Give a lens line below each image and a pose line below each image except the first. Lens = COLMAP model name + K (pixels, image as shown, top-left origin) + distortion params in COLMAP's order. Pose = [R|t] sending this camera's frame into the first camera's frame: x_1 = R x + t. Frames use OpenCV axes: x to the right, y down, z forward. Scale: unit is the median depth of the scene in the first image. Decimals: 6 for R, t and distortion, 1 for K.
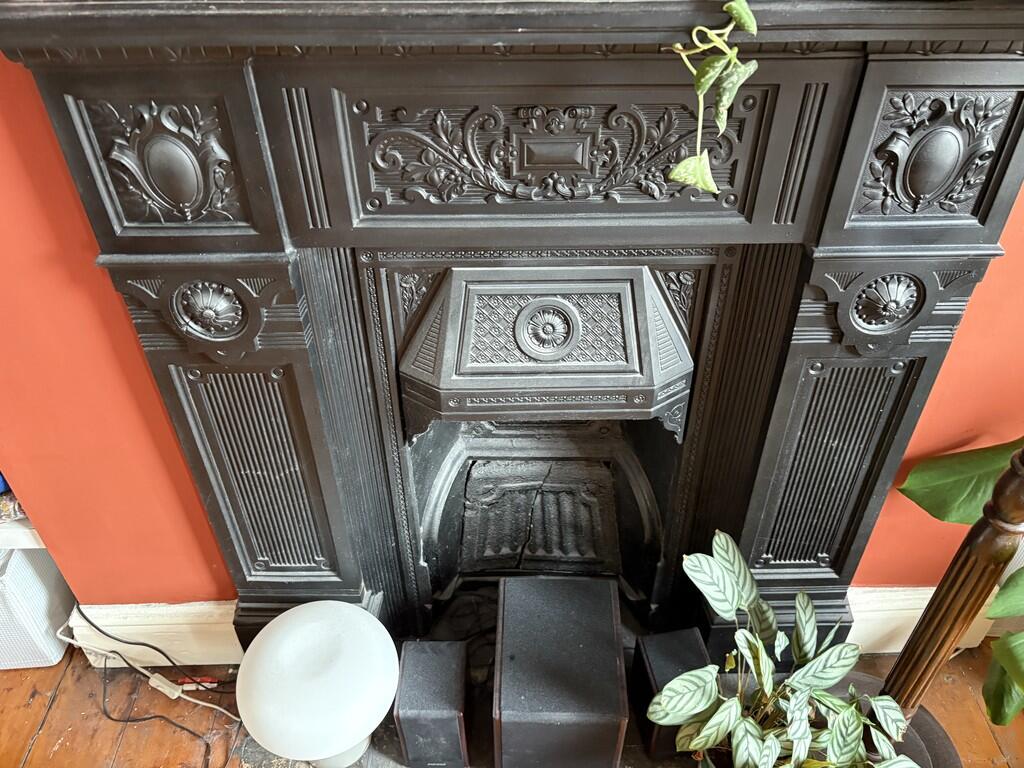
lens RADIAL K [[773.0, 0, 519.7], [0, 773.0, 382.0], [0, 0, 1]] dist [0.058006, -0.061965]
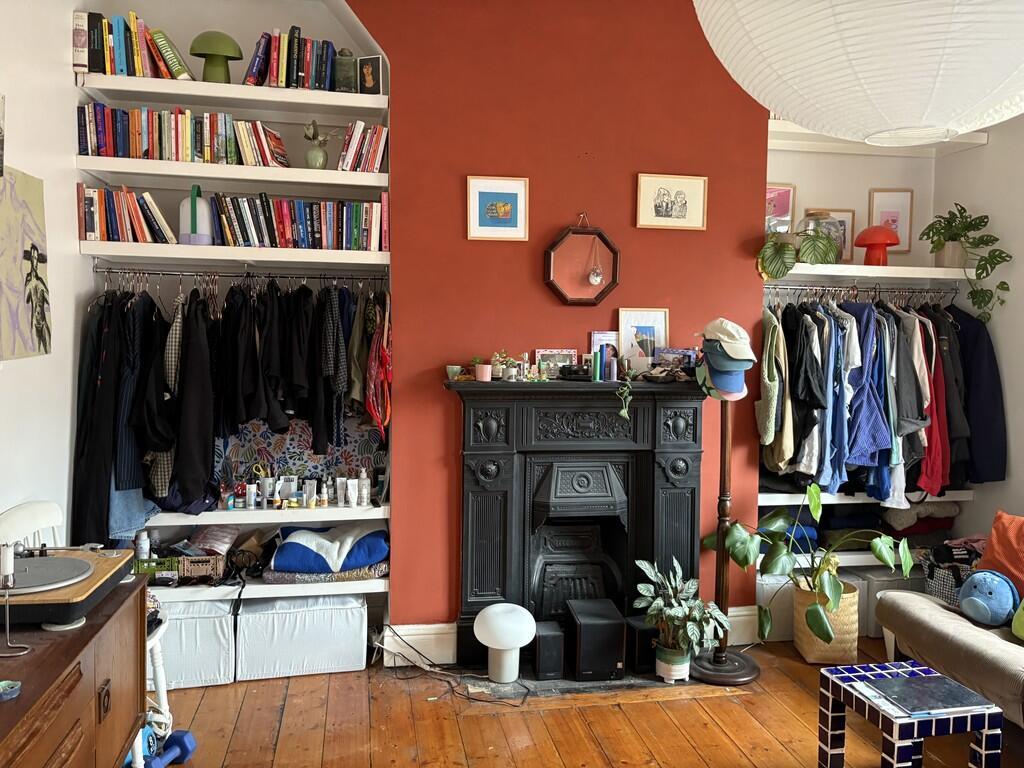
lens RADIAL K [[773.0, 0, 519.7], [0, 773.0, 382.0], [0, 0, 1]] dist [0.058006, -0.061965]
pose [[0.985932, 0.002936, 0.167123, -0.728372], [0.094559, 0.814675, -0.572156, 1.351404], [-0.137831, 0.579910, 0.802936, -1.718778]]
